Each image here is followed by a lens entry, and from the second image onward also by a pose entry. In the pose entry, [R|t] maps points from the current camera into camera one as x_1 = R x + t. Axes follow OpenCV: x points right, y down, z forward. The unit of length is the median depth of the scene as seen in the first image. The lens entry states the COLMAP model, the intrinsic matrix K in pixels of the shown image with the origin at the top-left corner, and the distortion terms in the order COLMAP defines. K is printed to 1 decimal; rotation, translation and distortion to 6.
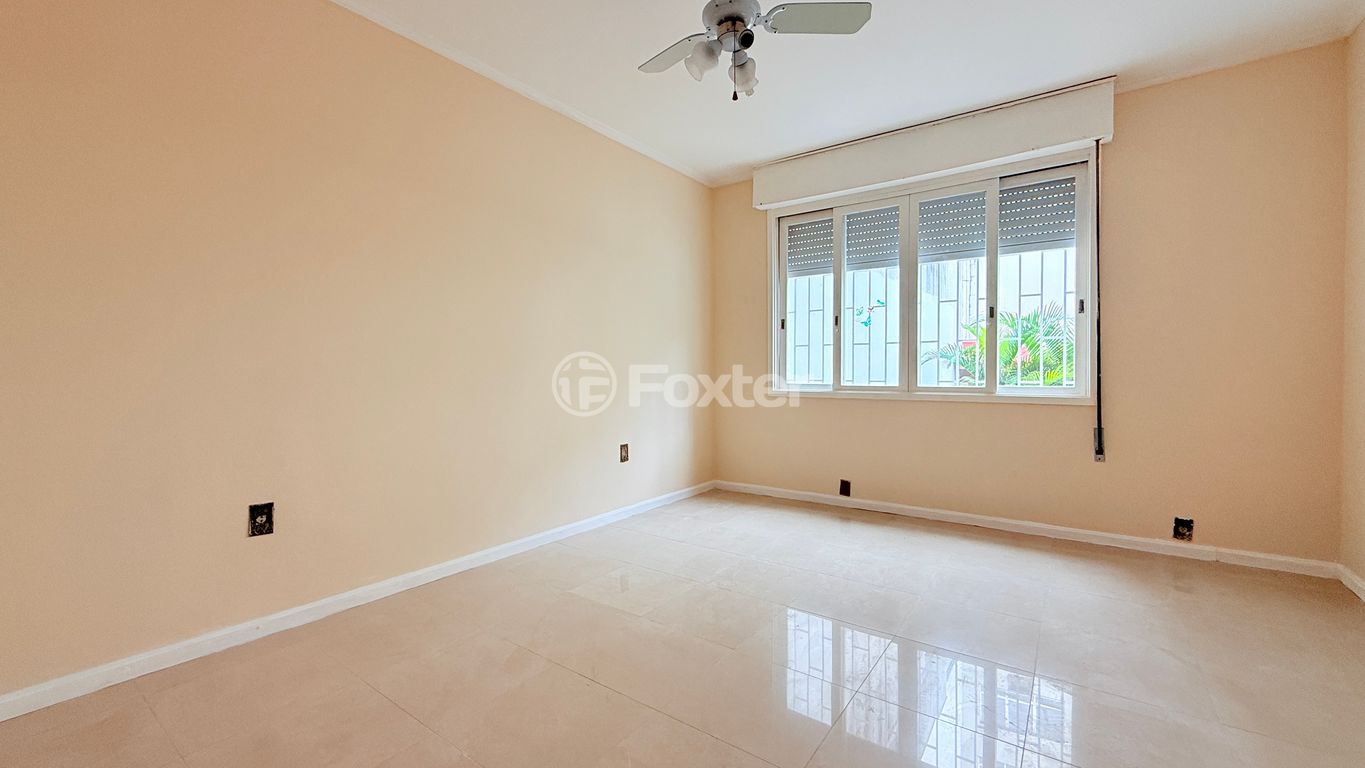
lens RADIAL K [[545.5, 0, 682.5], [0, 545.5, 384.0], [0, 0, 1]] dist [0.000009, 0.000002]
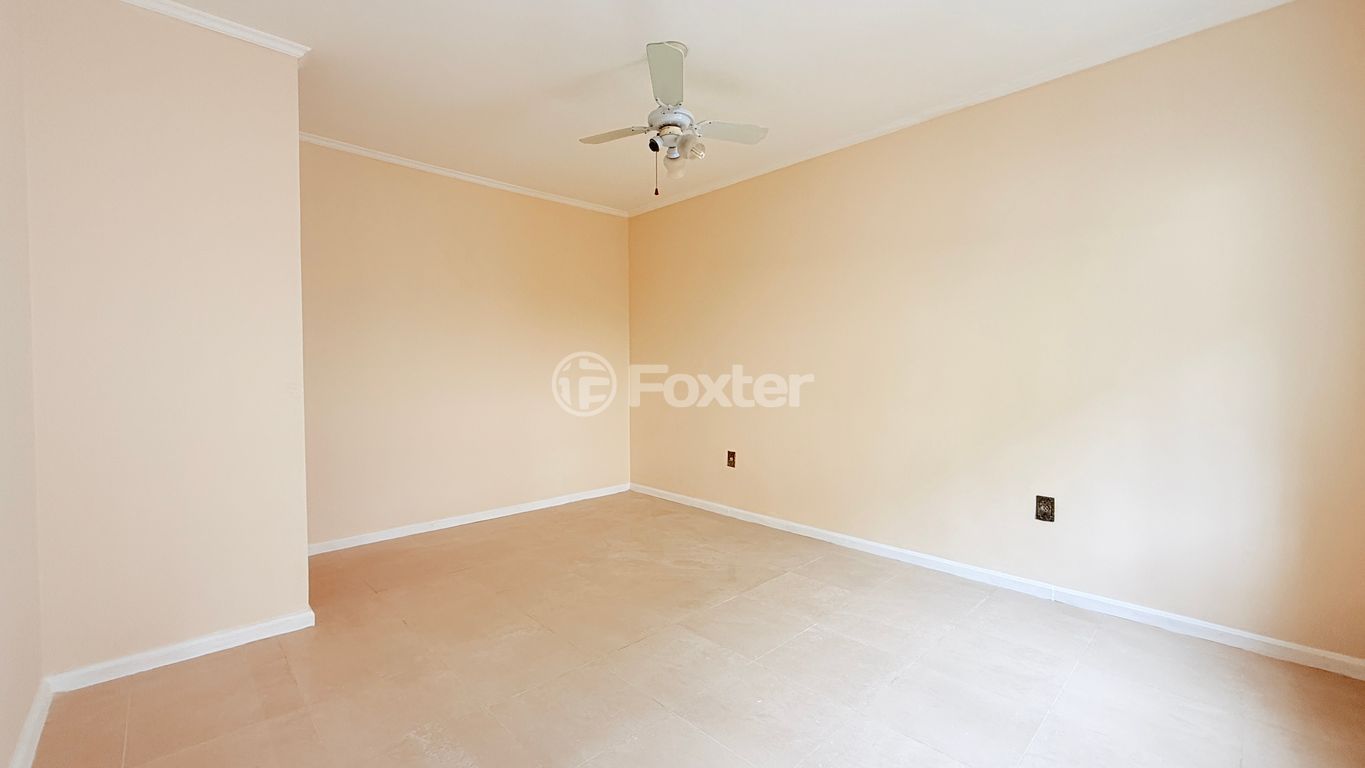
lens RADIAL K [[545.5, 0, 682.5], [0, 545.5, 384.0], [0, 0, 1]] dist [0.000009, 0.000002]
pose [[-0.171103, 0.034105, -0.984663, 1.025965], [-0.021465, 0.999034, 0.038333, -0.085551], [0.985019, 0.027695, -0.170206, 0.957796]]
